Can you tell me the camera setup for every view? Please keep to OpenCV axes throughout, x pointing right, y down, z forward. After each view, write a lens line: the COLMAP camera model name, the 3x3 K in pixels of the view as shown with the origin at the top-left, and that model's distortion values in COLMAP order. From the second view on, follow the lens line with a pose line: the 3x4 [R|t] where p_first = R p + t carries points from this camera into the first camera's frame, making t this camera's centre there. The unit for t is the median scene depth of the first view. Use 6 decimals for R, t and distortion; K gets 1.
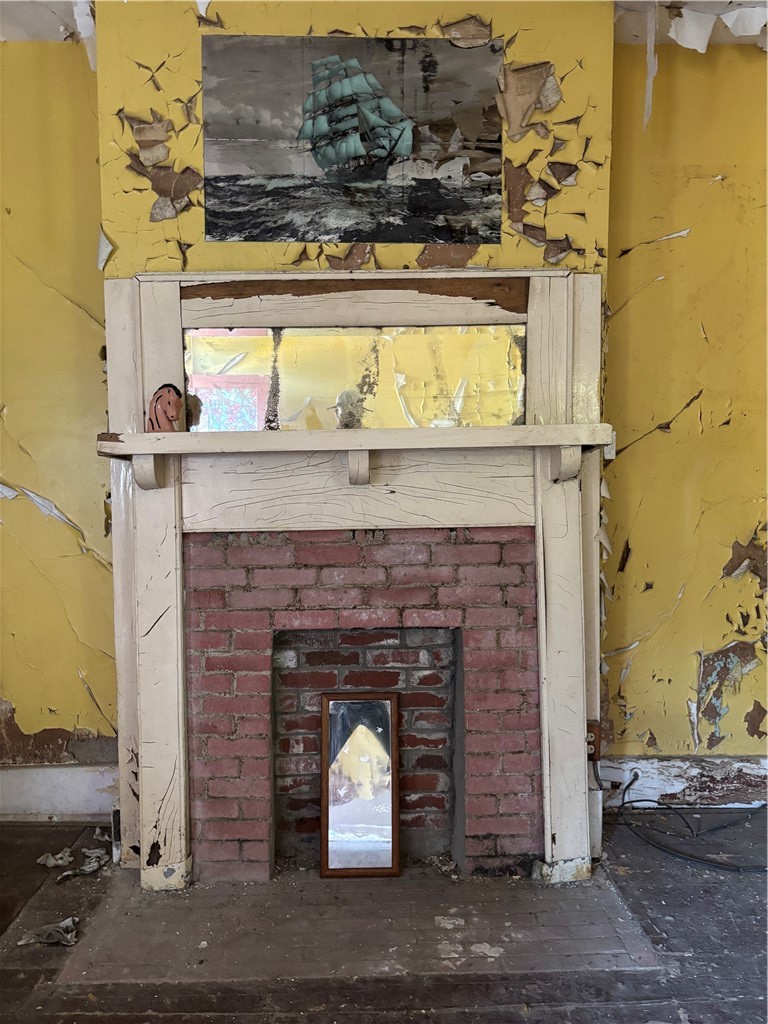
lens RADIAL K [[783.1, 0, 385.1], [0, 783.1, 517.2], [0, 0, 1]] dist [0.028578, -0.004553]
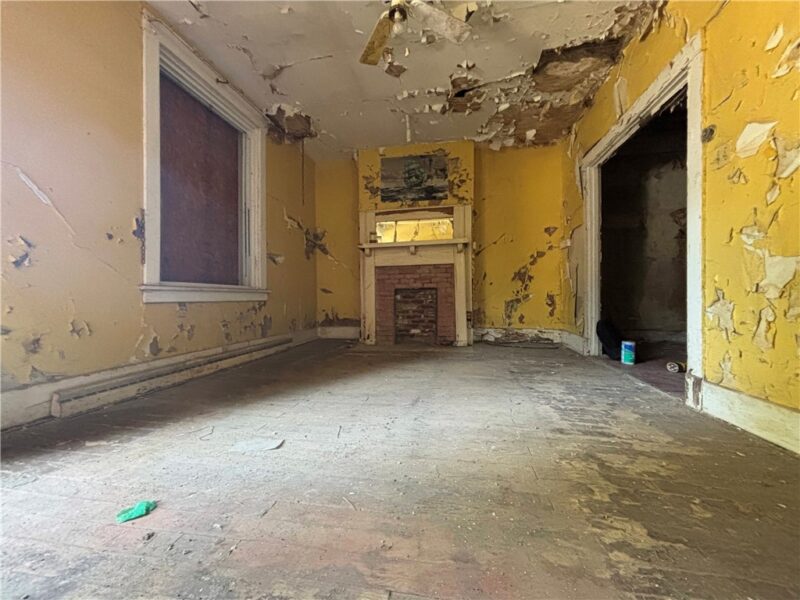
lens RADIAL K [[325.1, 0, 401.0], [0, 325.1, 301.4], [0, 0, 1]] dist [0.004726, -0.001274]
pose [[0.979792, 0.000744, -0.200016, 0.255929], [-0.008710, 0.999203, -0.038950, 0.283303], [0.199828, 0.039905, 0.979018, -0.773687]]
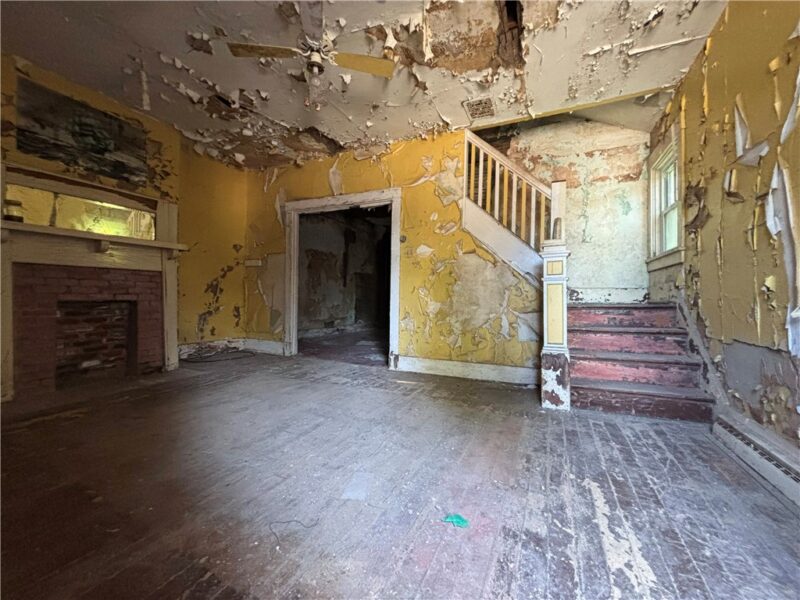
lens RADIAL K [[325.1, 0, 398.2], [0, 325.1, 300.3], [0, 0, 1]] dist [0.004726, -0.001274]
pose [[0.448200, 0.004719, 0.893921, -0.623248], [0.027438, 0.999442, -0.019034, 0.193034], [-0.893512, 0.033059, 0.447821, -0.585644]]
